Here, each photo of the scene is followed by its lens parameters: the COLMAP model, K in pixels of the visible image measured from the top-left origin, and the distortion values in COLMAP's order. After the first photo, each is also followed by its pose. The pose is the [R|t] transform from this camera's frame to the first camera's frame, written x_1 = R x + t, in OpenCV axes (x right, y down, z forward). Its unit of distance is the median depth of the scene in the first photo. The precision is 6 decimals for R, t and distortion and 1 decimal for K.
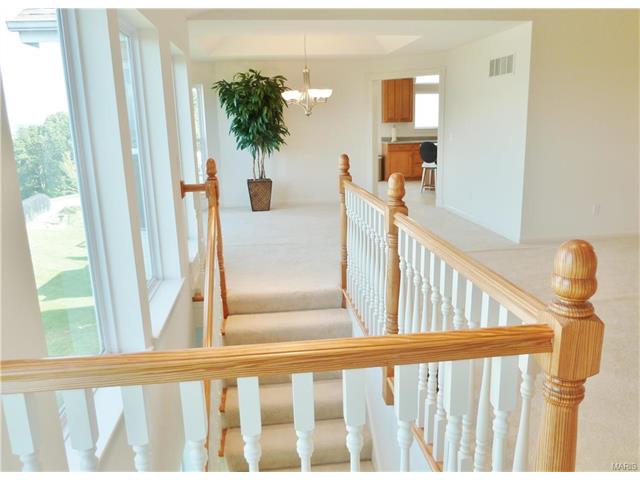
lens RADIAL K [[474.5, 0, 319.2], [0, 474.5, 237.6], [0, 0, 1]] dist [-0.038326, 0.007164]
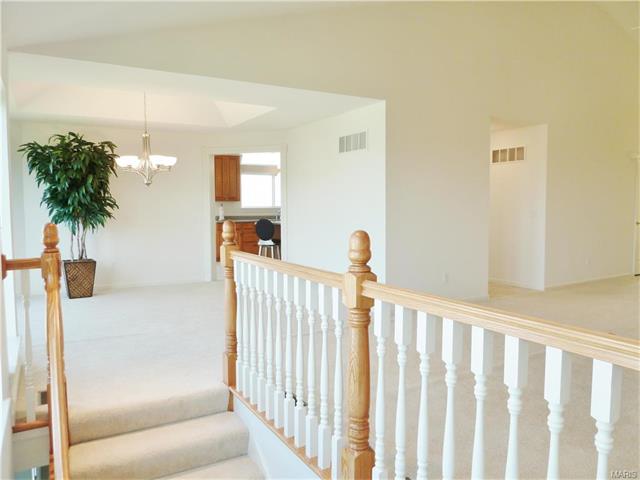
lens RADIAL K [[474.5, 0, 319.2], [0, 474.5, 237.6], [0, 0, 1]] dist [-0.038326, 0.007164]
pose [[0.923949, -0.003667, 0.382498, -0.055884], [0.069386, 0.984972, -0.158162, -0.001317], [-0.376169, 0.172674, 0.910319, 0.087472]]
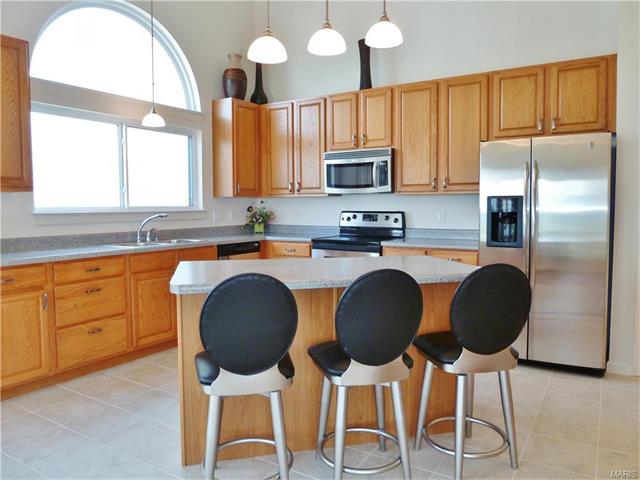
lens RADIAL K [[474.5, 0, 319.2], [0, 474.5, 237.6], [0, 0, 1]] dist [-0.038326, 0.007164]
pose [[0.626462, -0.032182, 0.778788, 0.147452], [0.169177, 0.980943, -0.095552, -0.300073], [-0.760871, 0.191612, 0.619968, 1.308639]]
